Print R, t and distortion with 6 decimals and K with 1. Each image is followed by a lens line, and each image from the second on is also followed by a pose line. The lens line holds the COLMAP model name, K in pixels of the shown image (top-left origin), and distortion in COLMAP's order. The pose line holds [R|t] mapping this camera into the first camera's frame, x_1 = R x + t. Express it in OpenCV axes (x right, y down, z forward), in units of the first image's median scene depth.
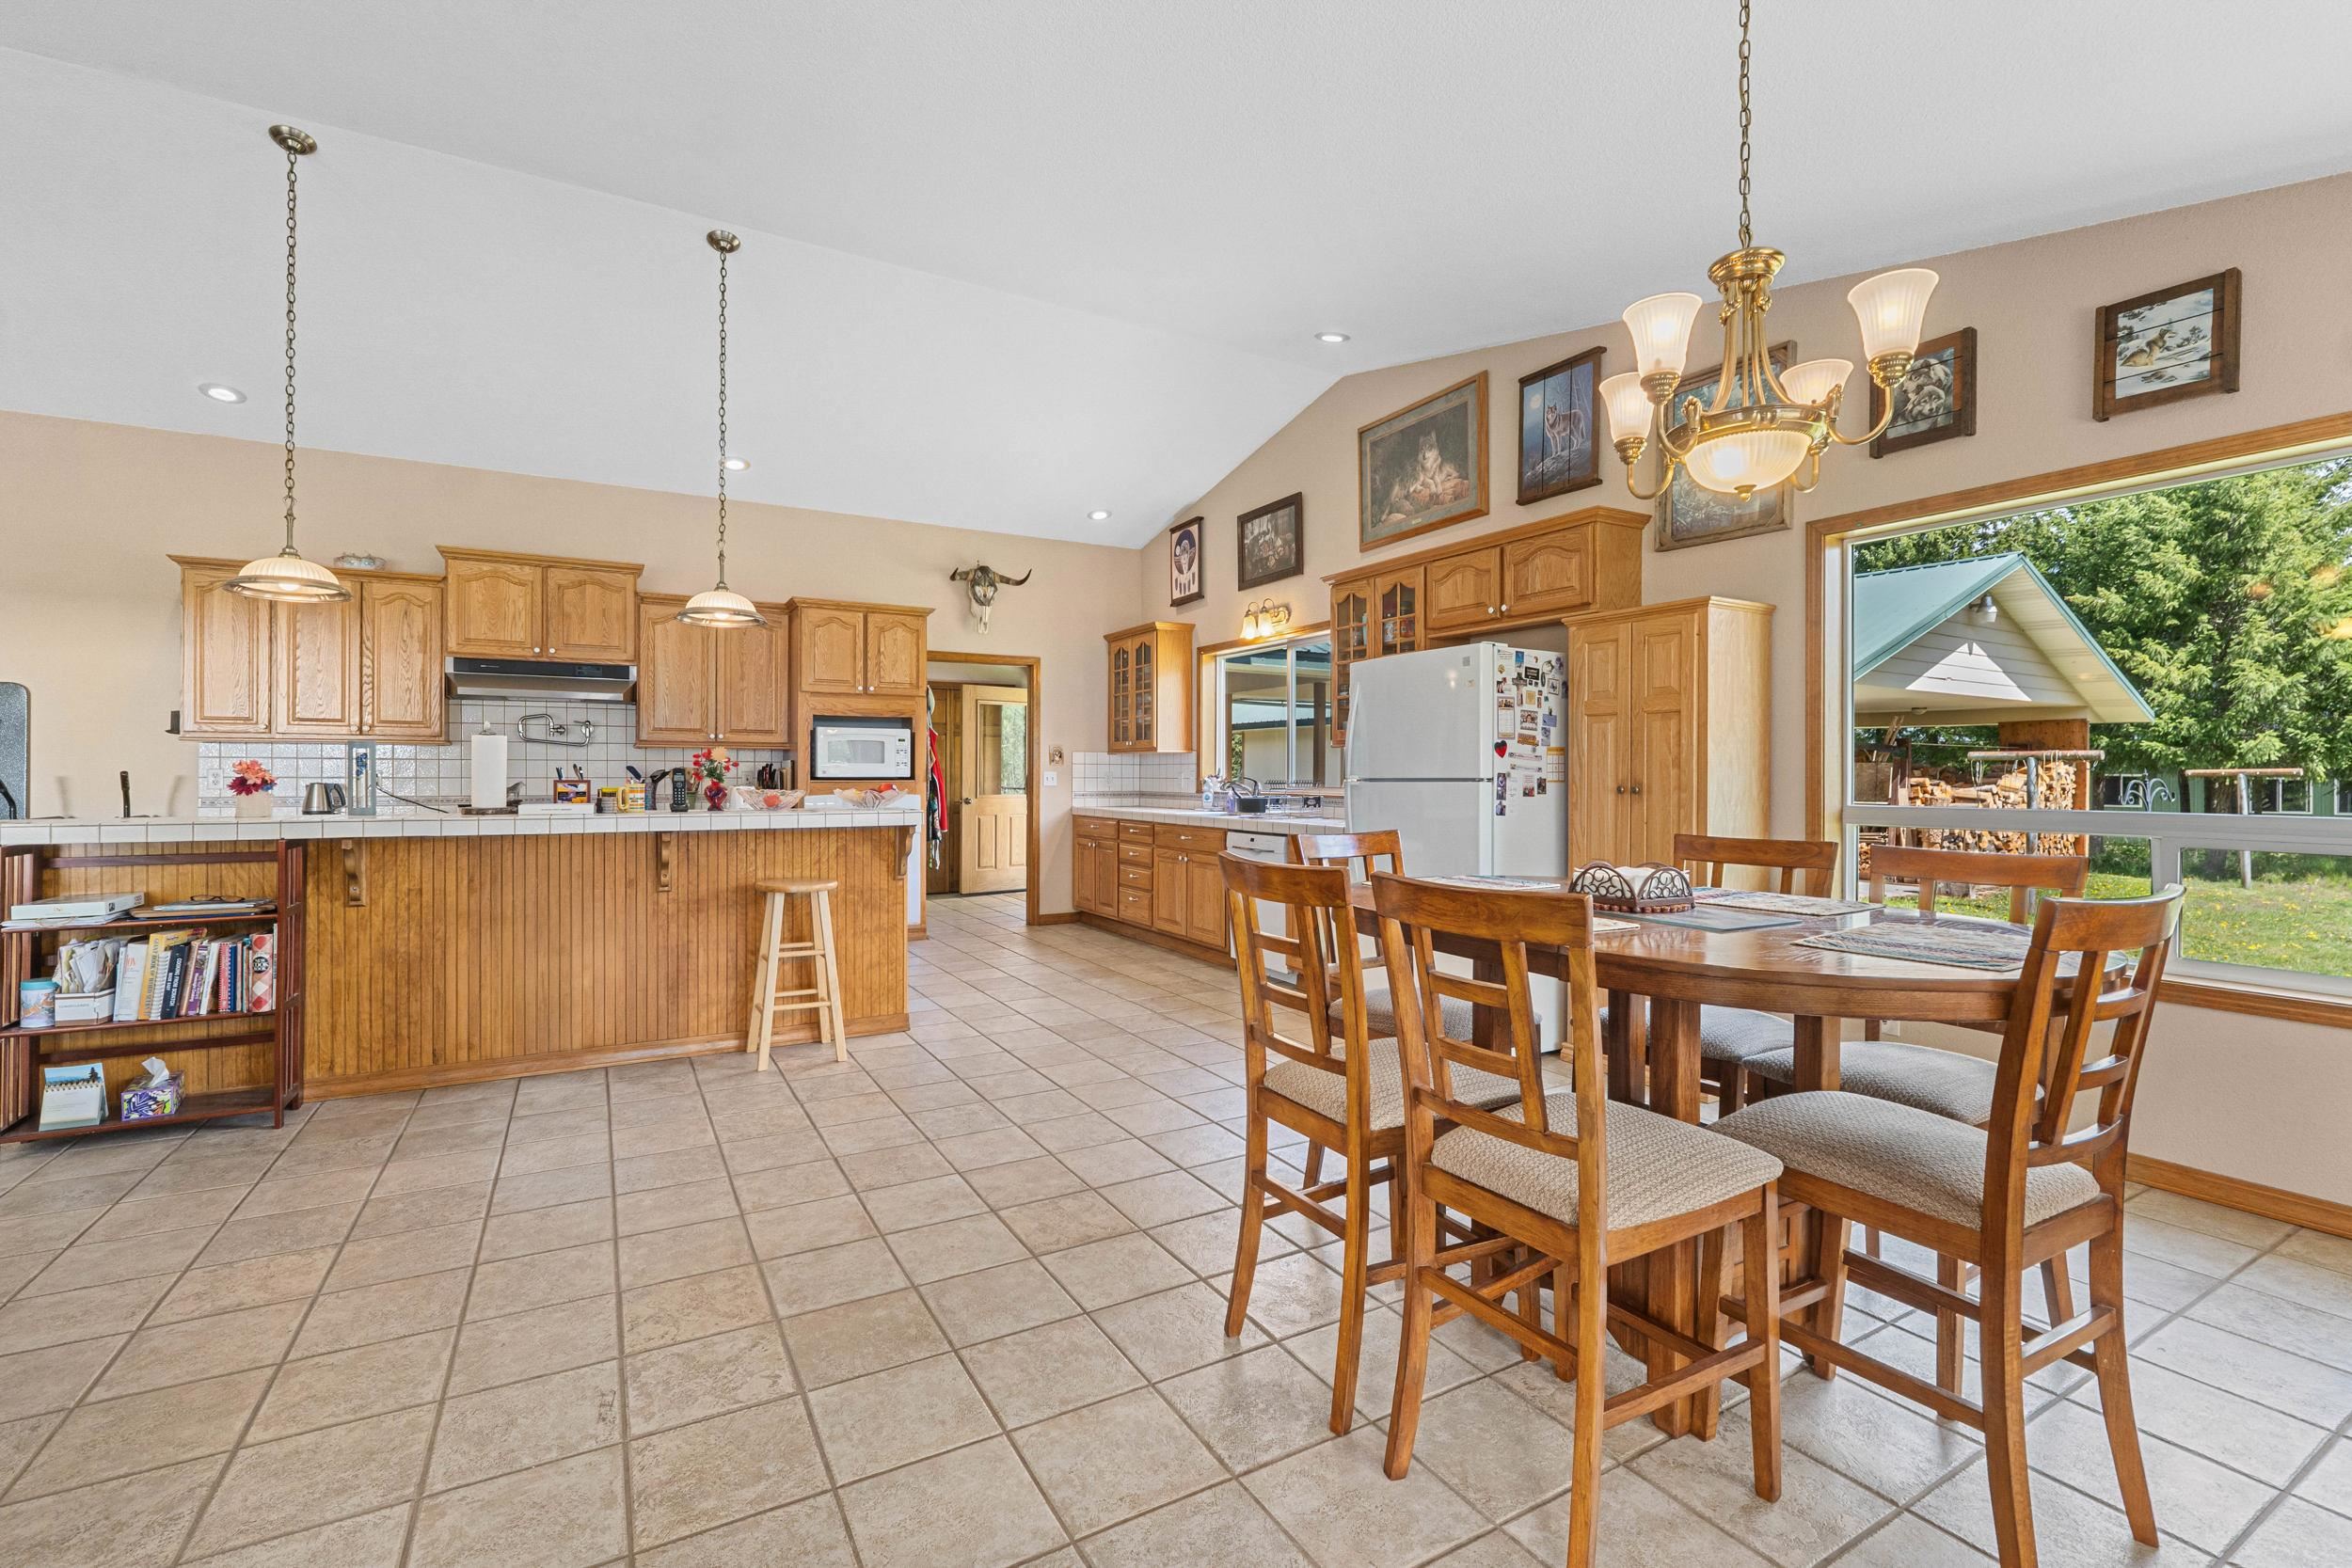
lens RADIAL K [[1018.4, 0, 1169.8], [0, 1018.4, 779.1], [0, 0, 1]] dist [-0.005419, -0.000583]
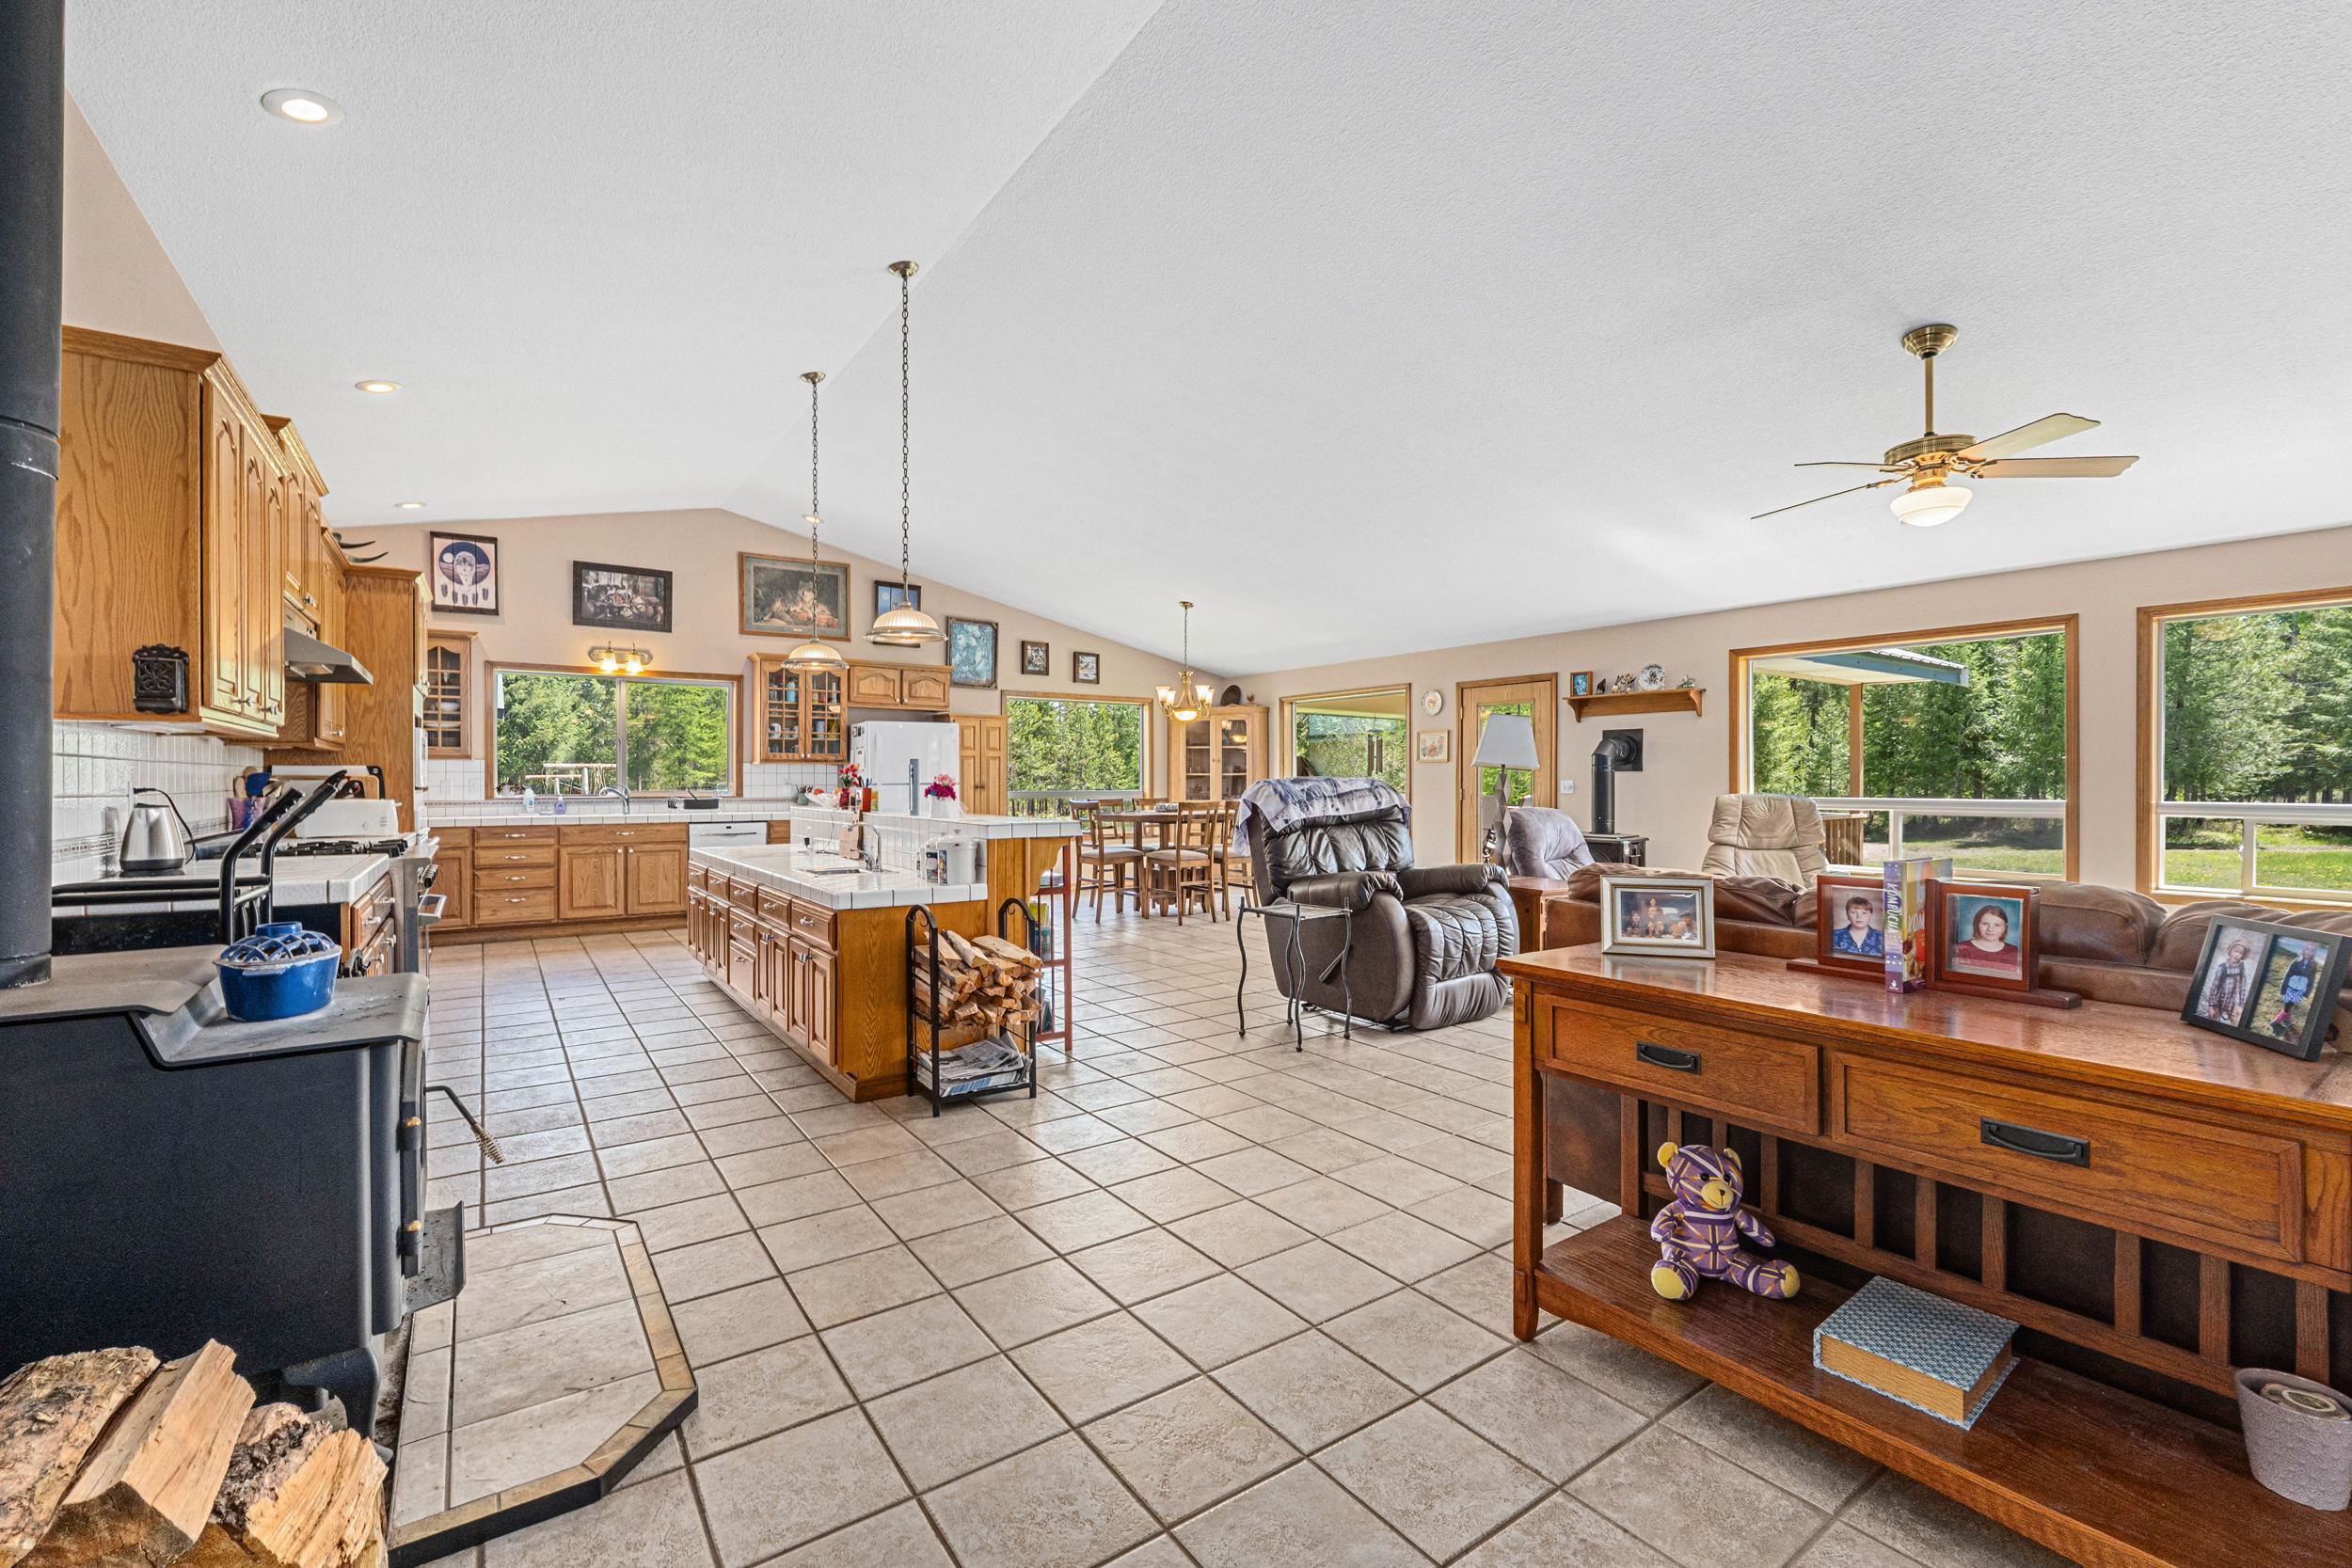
lens RADIAL K [[982.5, 0, 1169.0], [0, 982.5, 788.1], [0, 0, 1]] dist [-0.007081, -0.000225]
pose [[-0.091529, -0.007602, 0.995773, -1.368081], [0.006347, 0.999946, 0.008217, -0.002890], [-0.995782, 0.007072, -0.091476, 0.521798]]
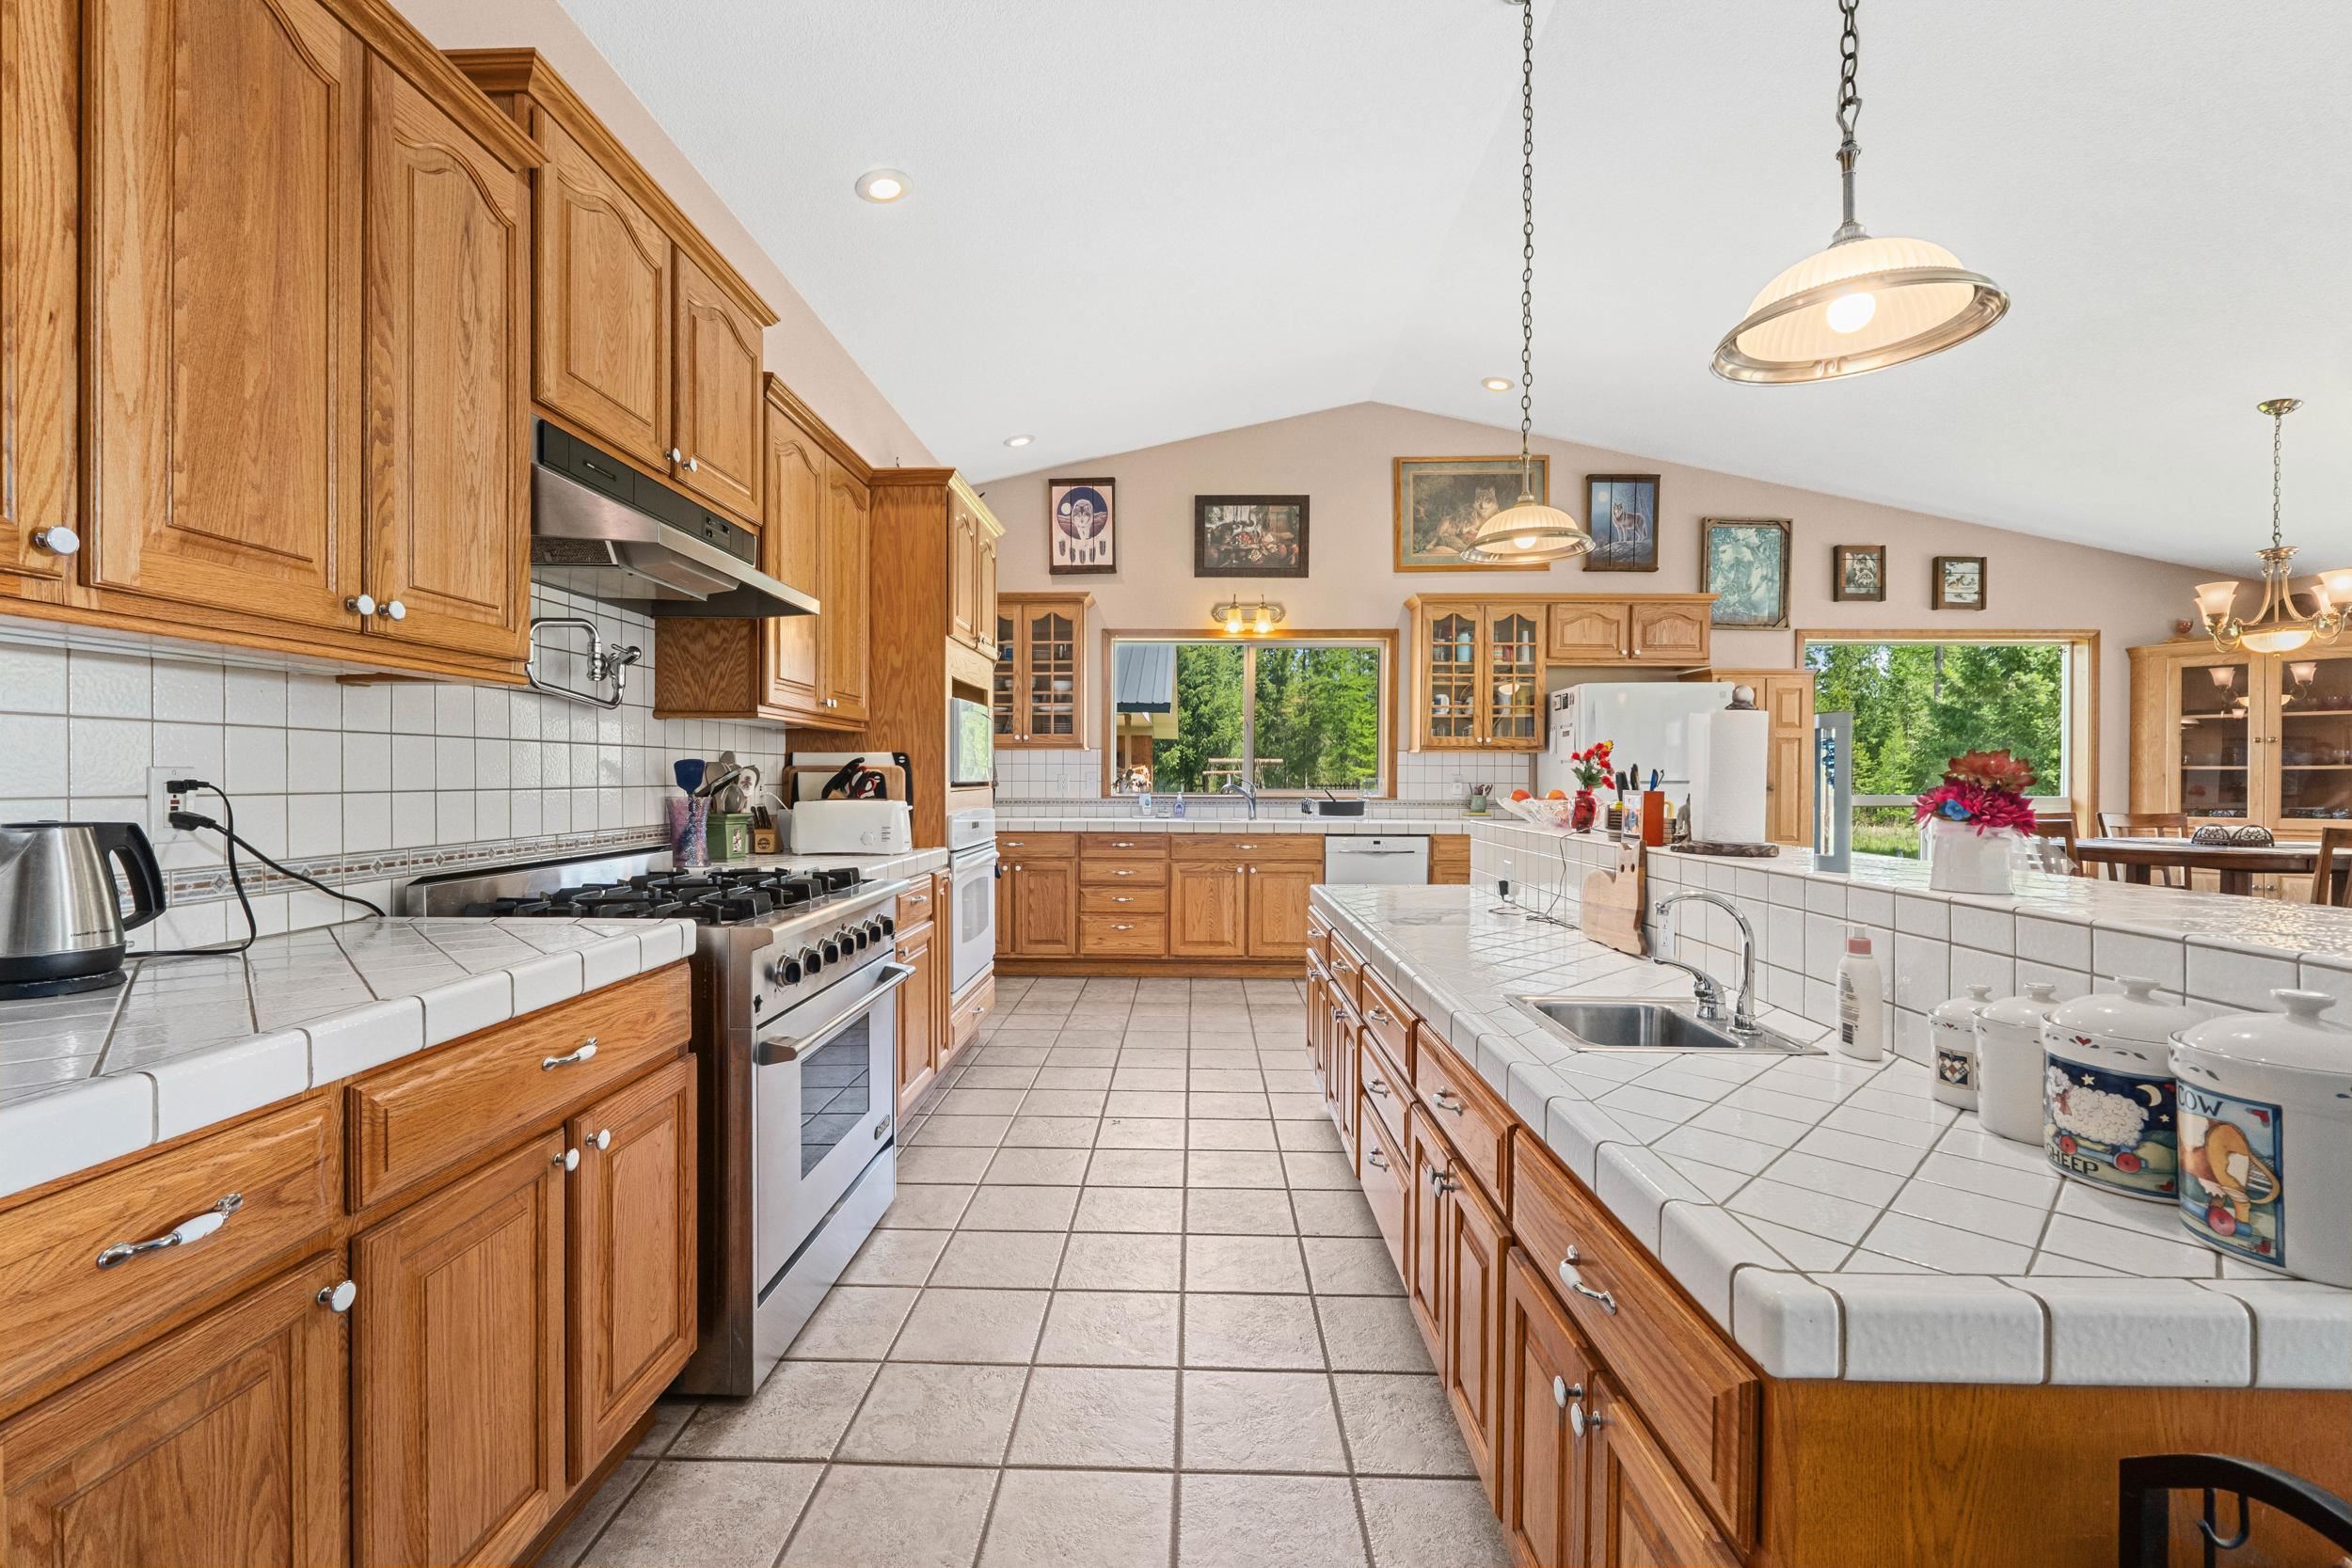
lens RADIAL K [[1018.4, 0, 1169.8], [0, 1018.4, 779.1], [0, 0, 1]] dist [-0.005419, -0.000583]
pose [[0.516488, 0.000058, 0.856294, -0.894929], [0.001621, 0.999998, -0.001045, -0.002161], [-0.856293, 0.001928, 0.516487, 0.671380]]
